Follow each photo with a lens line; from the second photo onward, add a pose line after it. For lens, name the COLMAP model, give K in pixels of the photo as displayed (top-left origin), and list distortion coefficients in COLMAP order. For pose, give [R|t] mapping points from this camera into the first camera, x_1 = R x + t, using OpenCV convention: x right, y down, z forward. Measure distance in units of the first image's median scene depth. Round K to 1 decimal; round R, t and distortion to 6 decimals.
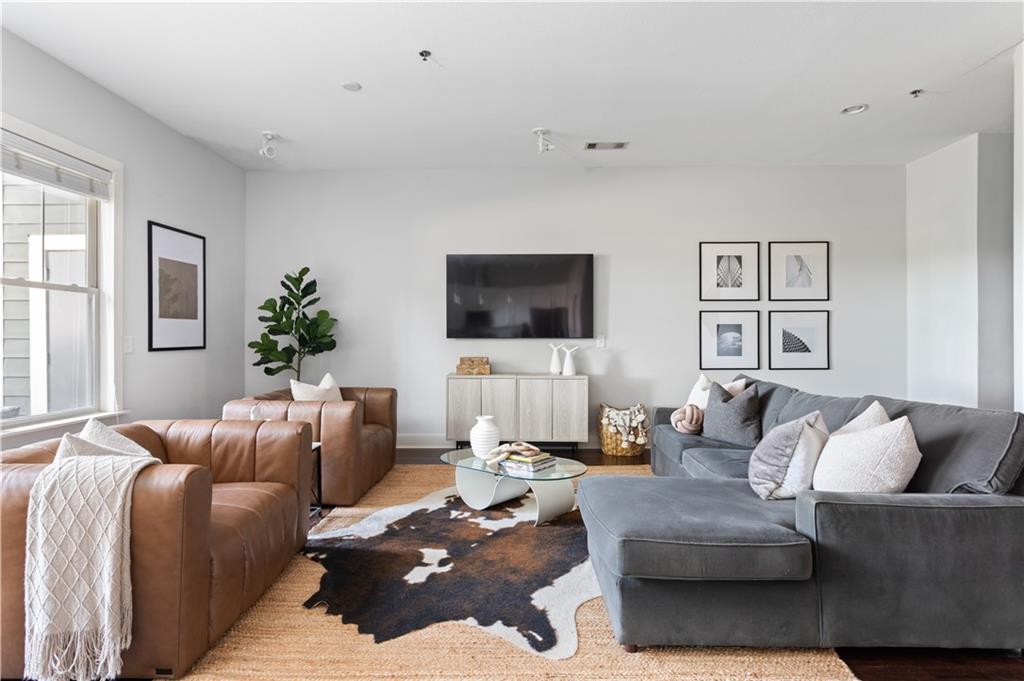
lens RADIAL K [[529.3, 0, 507.9], [0, 529.3, 337.5], [0, 0, 1]] dist [-0.010928, 0.000337]
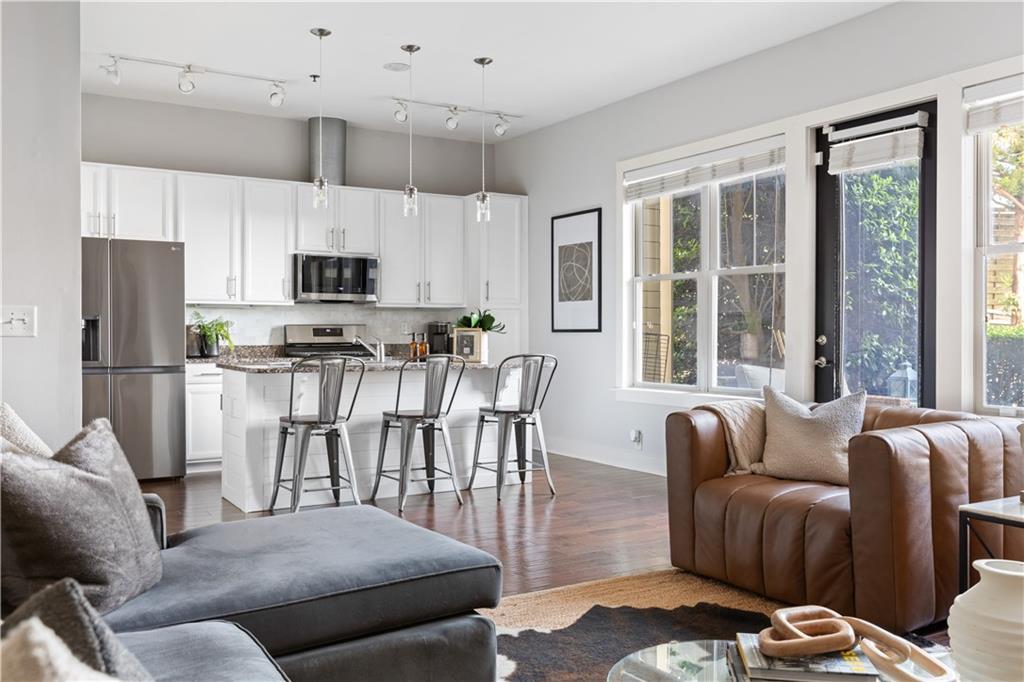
lens RADIAL K [[886.2, 0, 504.9], [0, 886.2, 339.0], [0, 0, 1]] dist [-0.011673, -0.004528]
pose [[-0.843815, 0.006919, -0.536590, 0.324055], [0.001170, 0.999938, 0.011053, 0.016879], [0.536634, 0.008699, -0.843771, 0.927905]]
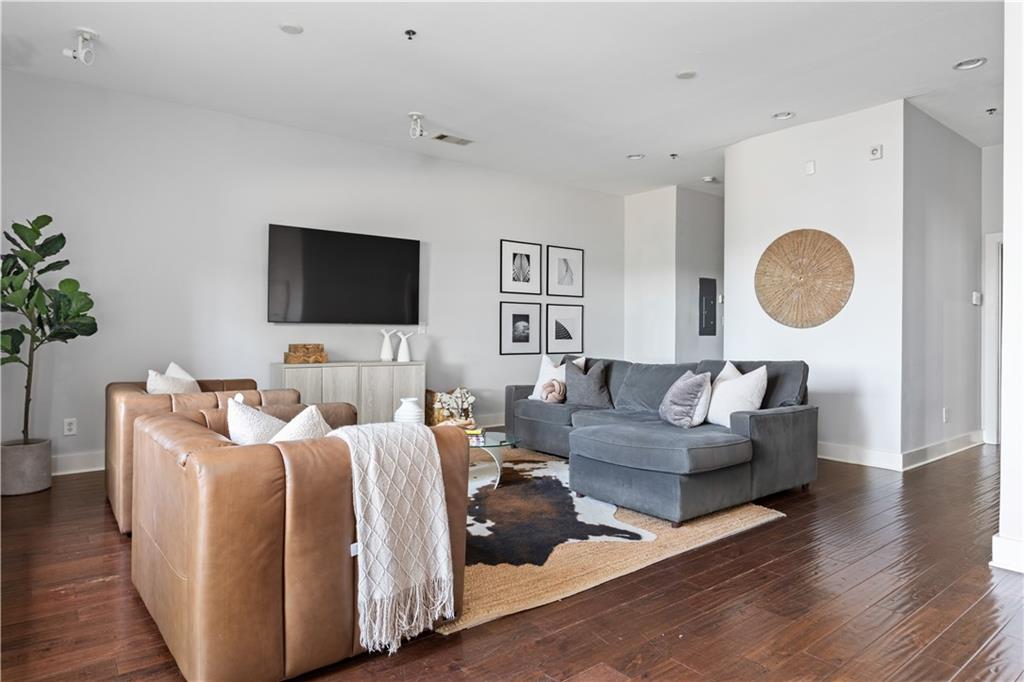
lens RADIAL K [[625.0, 0, 515.7], [0, 625.0, 330.7], [0, 0, 1]] dist [-0.024048, 0.000432]
pose [[0.764520, 0.011473, 0.644497, -0.479269], [-0.007926, 0.999933, -0.008399, 0.022570], [-0.644551, 0.001313, 0.764560, -0.019088]]
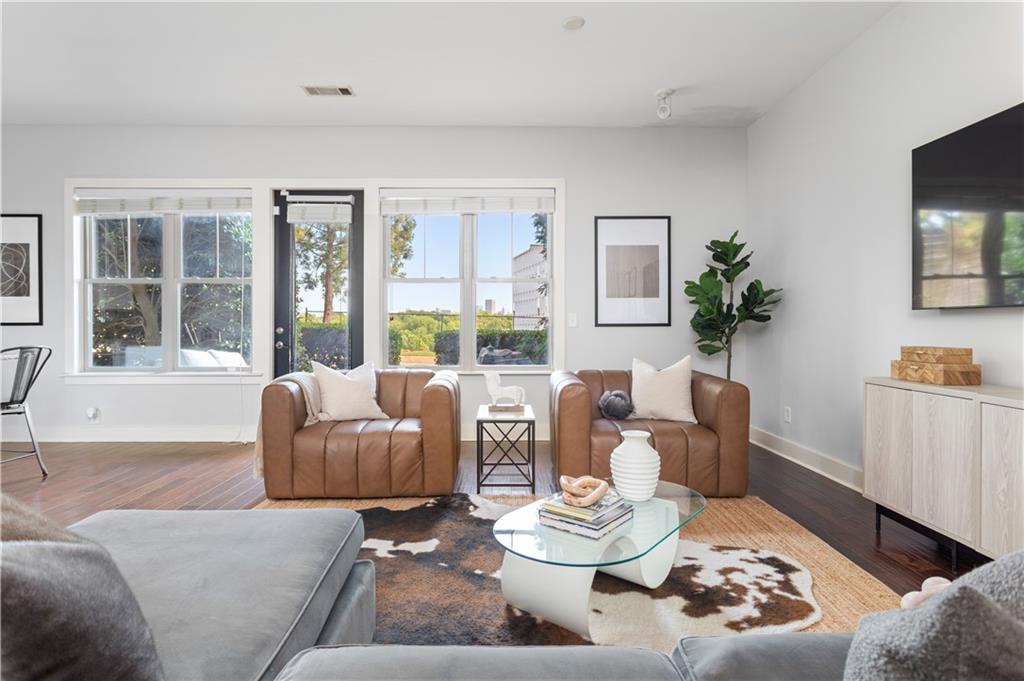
lens RADIAL K [[539.9, 0, 504.6], [0, 539.9, 327.3], [0, 0, 1]] dist [0.000738, 0.000386]
pose [[0.031753, 0.005155, -0.999482, 0.429708], [-0.002692, 0.999984, 0.005072, 0.018145], [0.999492, 0.002530, 0.031766, 0.611383]]
